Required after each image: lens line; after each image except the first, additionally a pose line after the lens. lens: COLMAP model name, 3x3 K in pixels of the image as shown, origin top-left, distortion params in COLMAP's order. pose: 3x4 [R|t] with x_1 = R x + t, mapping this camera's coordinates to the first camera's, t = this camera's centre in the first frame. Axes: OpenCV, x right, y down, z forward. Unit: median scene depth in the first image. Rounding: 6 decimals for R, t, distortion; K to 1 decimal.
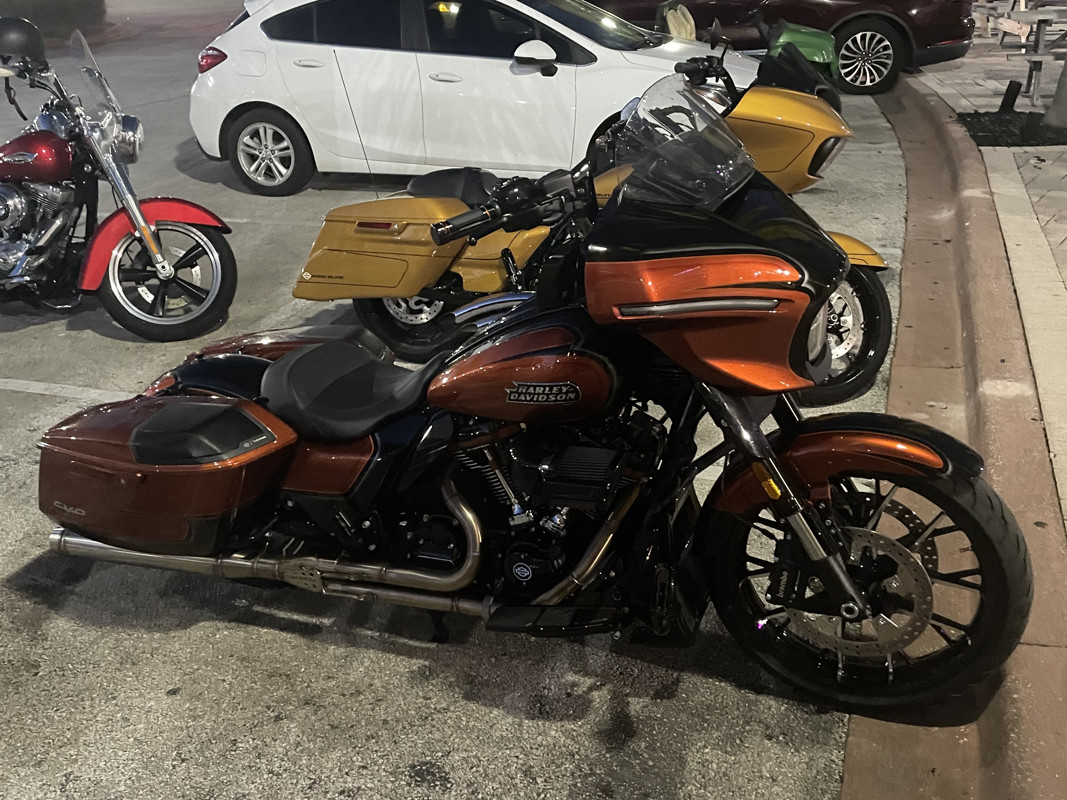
lens RADIAL K [[1093.7, 0, 527.2], [0, 1093.7, 411.6], [0, 0, 1]] dist [0.049139, 0.000000]
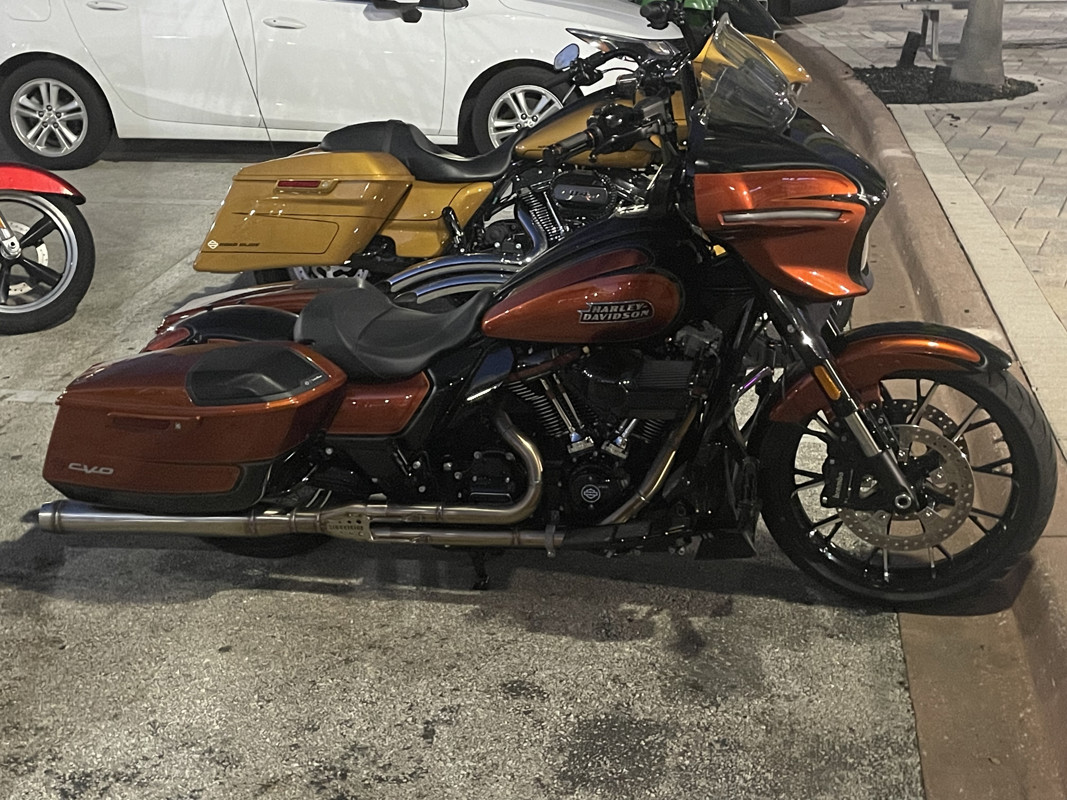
lens RADIAL K [[1478.3, 0, 535.8], [0, 1478.3, 400.7], [0, 0, 1]] dist [0.073780, 0.000000]
pose [[0.982562, -0.043330, 0.180817, -0.282396], [0.052454, 0.997564, -0.045983, 0.113222], [-0.178384, 0.054666, 0.982441, -0.332115]]
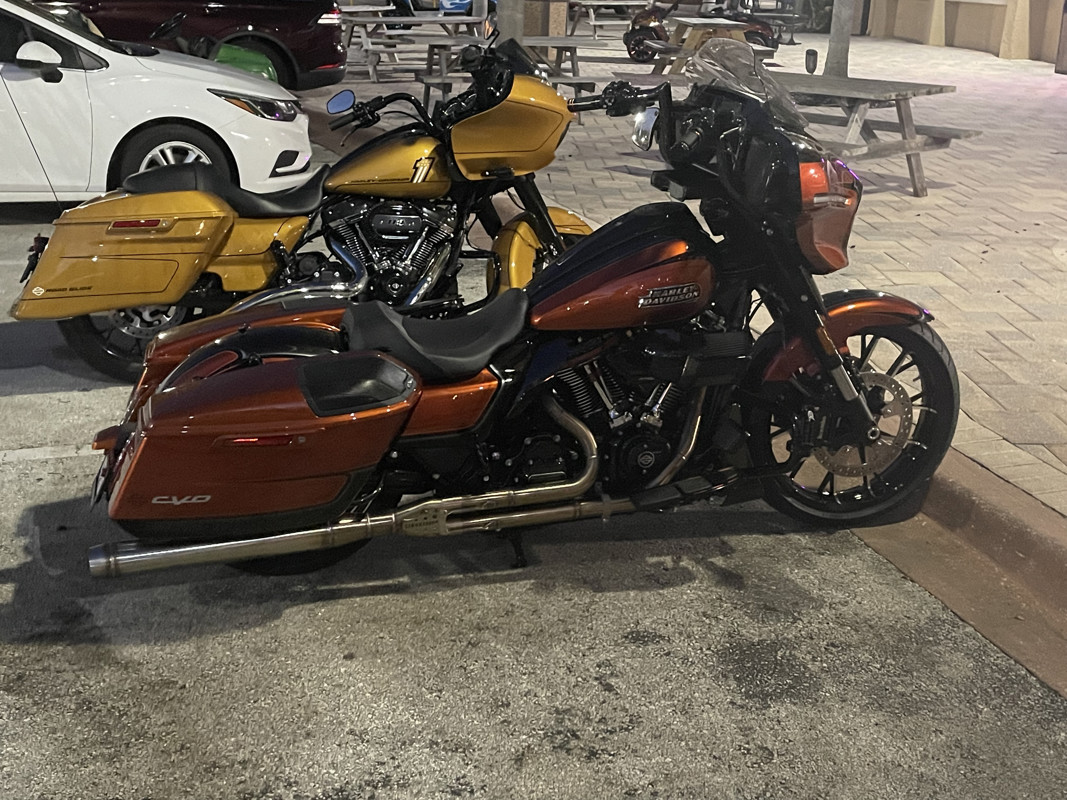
lens RADIAL K [[1305.0, 0, 533.2], [0, 1305.0, 395.5], [0, 0, 1]] dist [0.049436, 0.000000]
pose [[0.800331, -0.131724, 0.584910, -0.842800], [0.182698, 0.982751, -0.028666, 0.091646], [-0.571045, 0.129804, 0.810591, -0.055300]]
